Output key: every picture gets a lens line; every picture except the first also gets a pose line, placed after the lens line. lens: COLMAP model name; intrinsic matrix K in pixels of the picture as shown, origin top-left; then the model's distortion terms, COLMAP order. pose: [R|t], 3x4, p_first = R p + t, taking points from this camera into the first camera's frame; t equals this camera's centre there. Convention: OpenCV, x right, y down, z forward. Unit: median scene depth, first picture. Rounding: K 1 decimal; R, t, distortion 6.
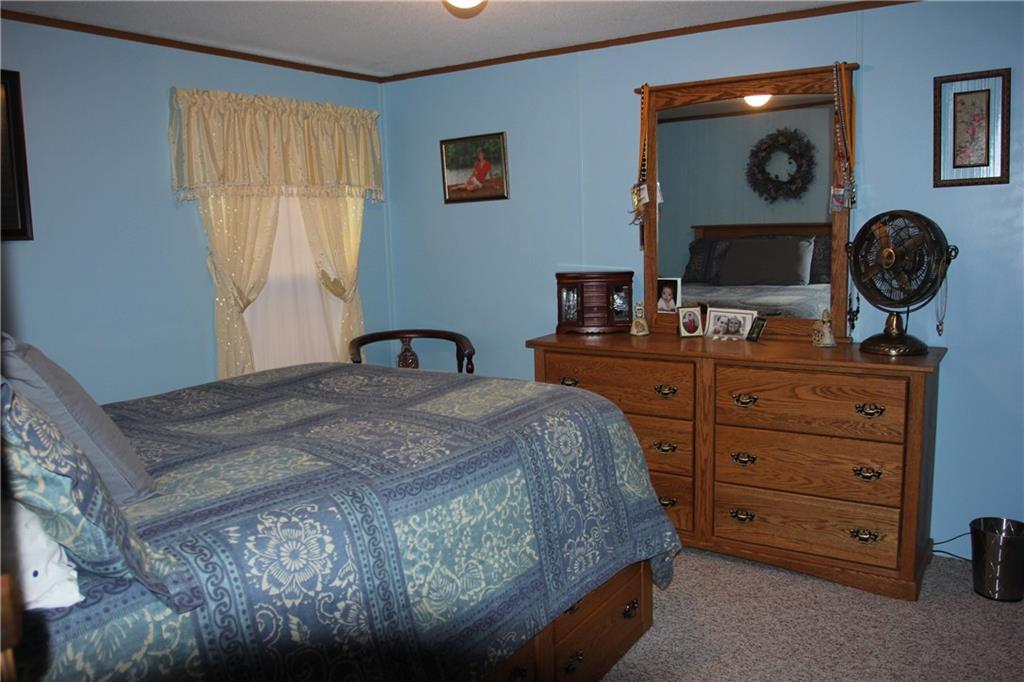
lens RADIAL K [[802.5, 0, 512.0], [0, 802.5, 341.0], [0, 0, 1]] dist [-0.097155, 0.065052]
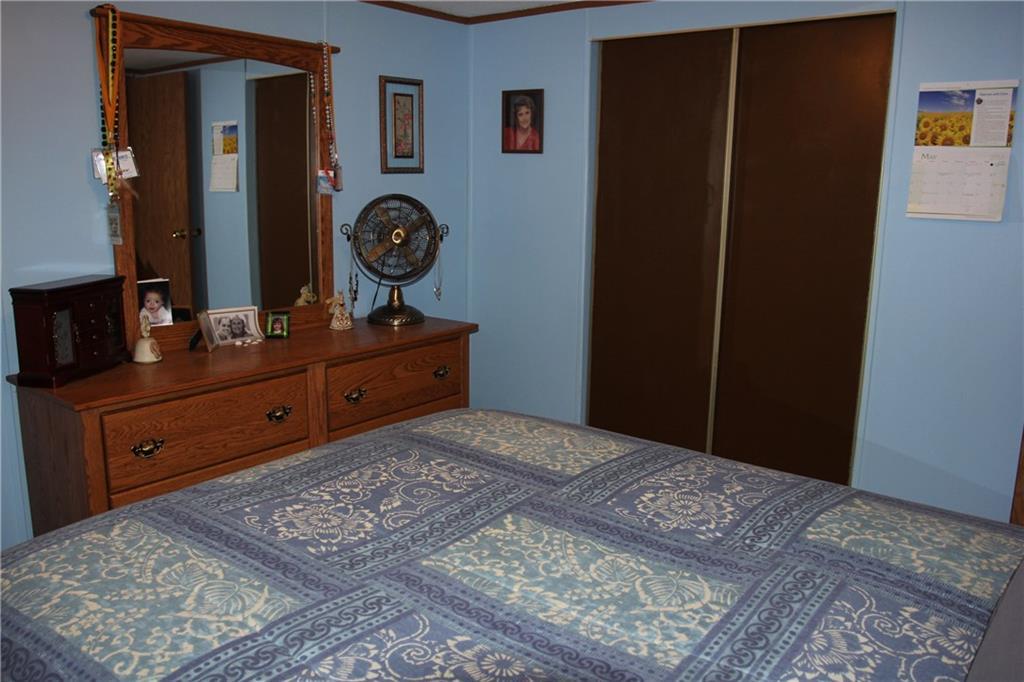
lens RADIAL K [[802.5, 0, 512.0], [0, 802.5, 341.0], [0, 0, 1]] dist [-0.097155, 0.065052]
pose [[0.072149, -0.165388, 0.983586, -0.631623], [0.127391, 0.979607, 0.155375, -0.116077], [-0.989225, 0.114089, 0.091747, 0.747574]]
